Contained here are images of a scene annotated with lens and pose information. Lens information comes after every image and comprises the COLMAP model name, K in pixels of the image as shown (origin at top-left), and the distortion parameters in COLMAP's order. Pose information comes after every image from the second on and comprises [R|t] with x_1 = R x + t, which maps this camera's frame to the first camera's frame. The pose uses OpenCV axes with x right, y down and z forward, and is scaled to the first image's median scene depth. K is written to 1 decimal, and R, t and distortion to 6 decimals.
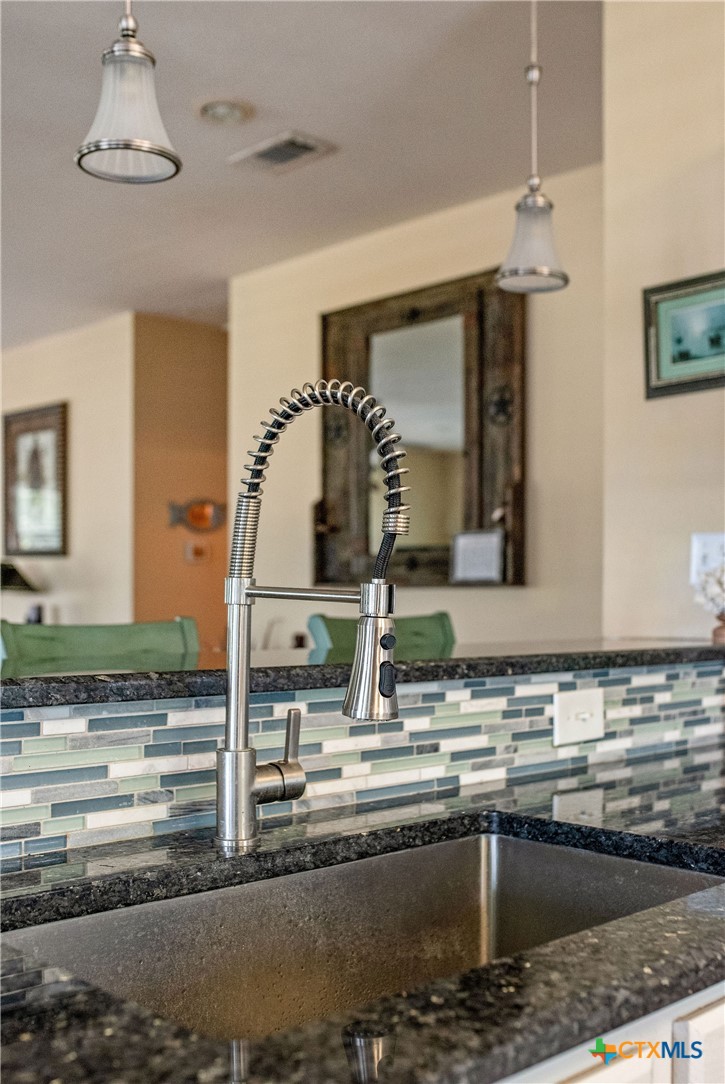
lens RADIAL K [[1160.2, 0, 363.2], [0, 1160.2, 603.6], [0, 0, 1]] dist [0.007229, 0.002434]
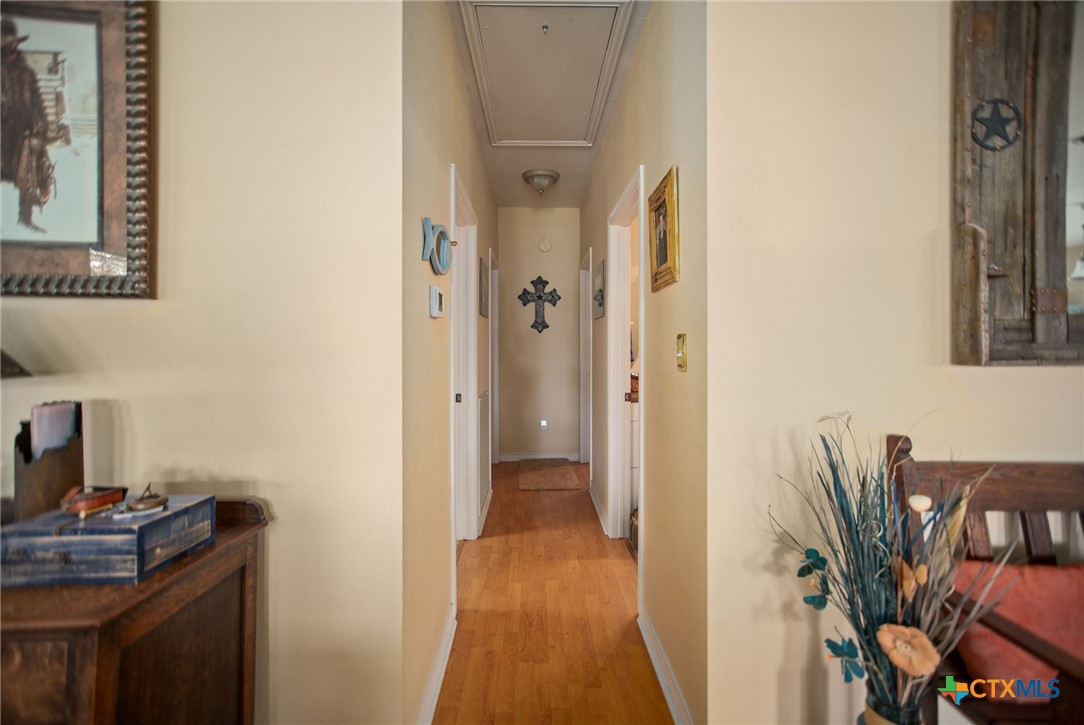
lens RADIAL K [[467.9, 0, 543.0], [0, 467.9, 337.6], [0, 0, 1]] dist [-0.001140, 0.000352]
pose [[0.674230, -0.002005, 0.738519, -0.441071], [0.009251, 0.999941, -0.005732, -0.033177], [-0.738464, 0.010697, 0.674208, 1.151054]]
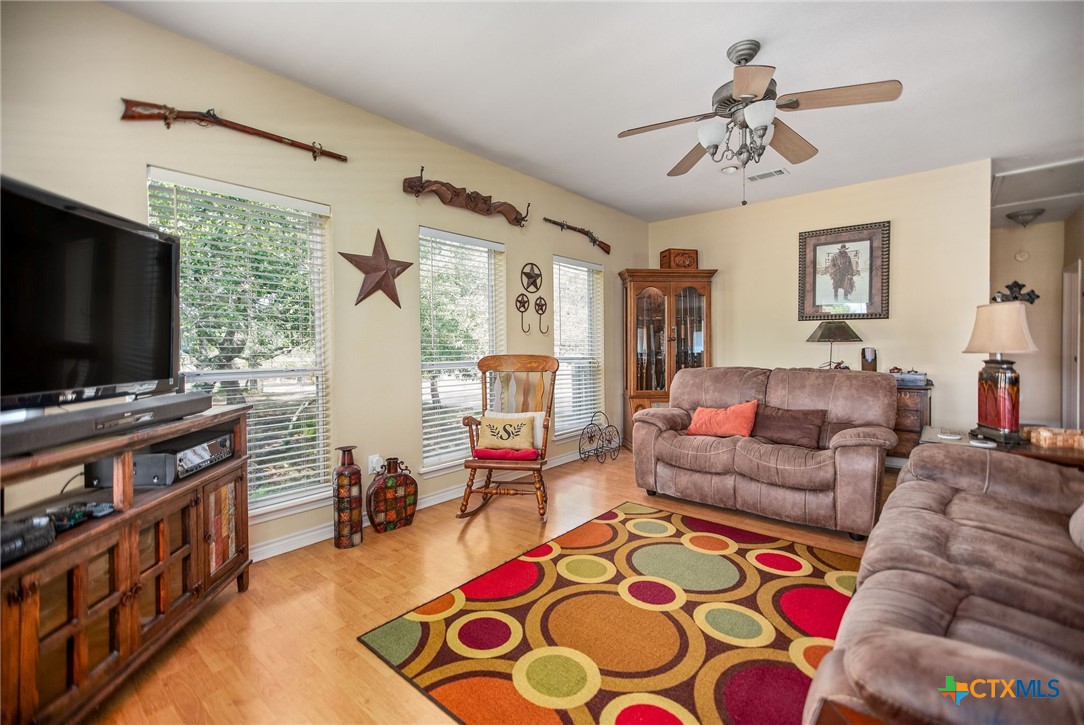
lens RADIAL K [[462.2, 0, 541.4], [0, 462.2, 357.6], [0, 0, 1]] dist [-0.002182, 0.005868]
pose [[0.995159, -0.020264, 0.096161, -1.217827], [0.016995, 0.999254, 0.034689, -0.025116], [-0.096792, -0.032887, 0.994761, 0.618573]]
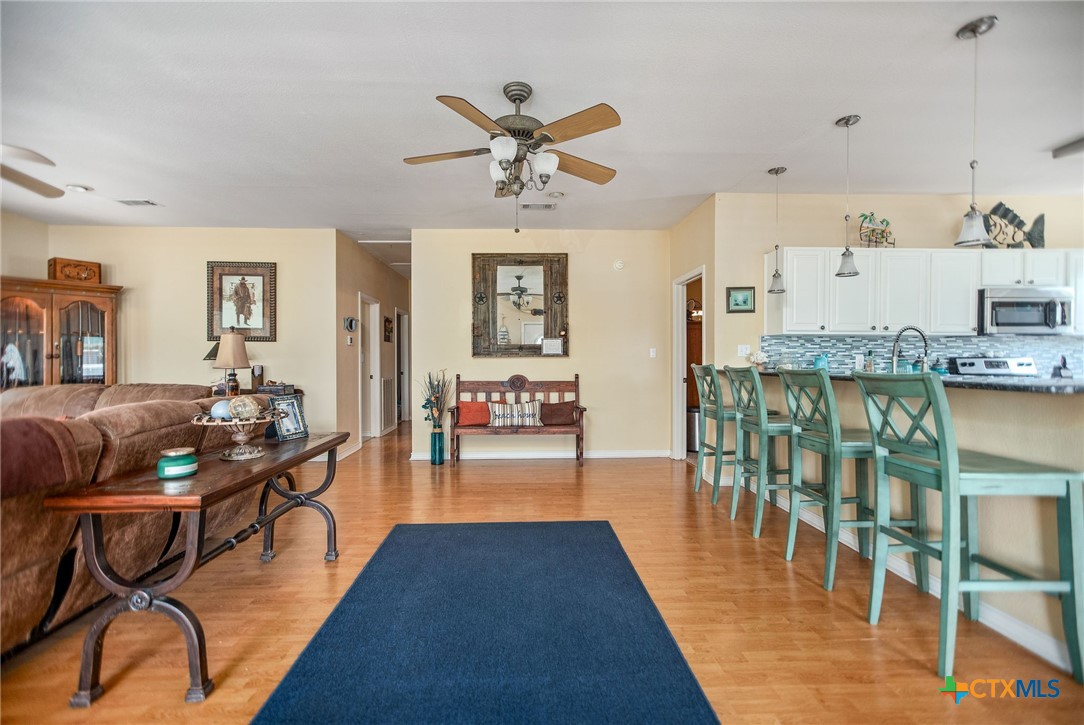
lens RADIAL K [[462.2, 0, 541.4], [0, 462.2, 357.6], [0, 0, 1]] dist [-0.002182, 0.005868]
pose [[0.666832, -0.006609, 0.745179, -0.825463], [0.011243, 0.999936, -0.001193, -0.010068], [-0.745123, 0.009174, 0.666863, 0.210788]]
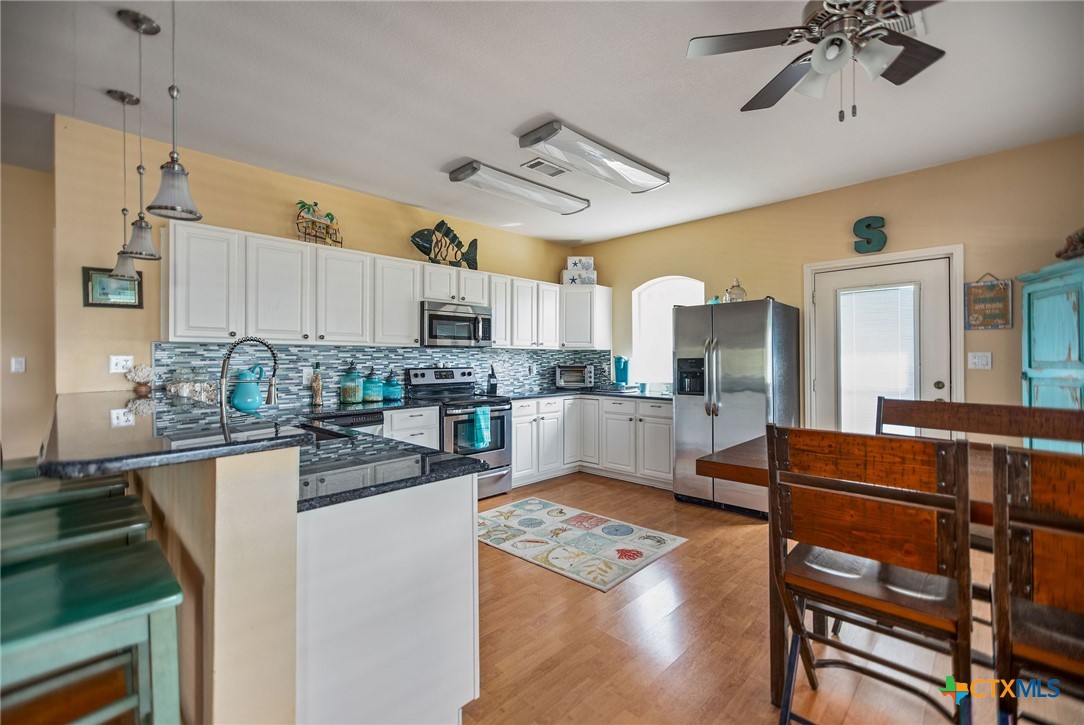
lens RADIAL K [[462.2, 0, 541.4], [0, 462.2, 357.6], [0, 0, 1]] dist [-0.002182, 0.005868]
pose [[-0.025525, -0.004202, 0.999665, -0.498101], [0.012680, 0.999909, 0.004526, -0.025325], [-0.999594, 0.012791, -0.025469, -0.034151]]
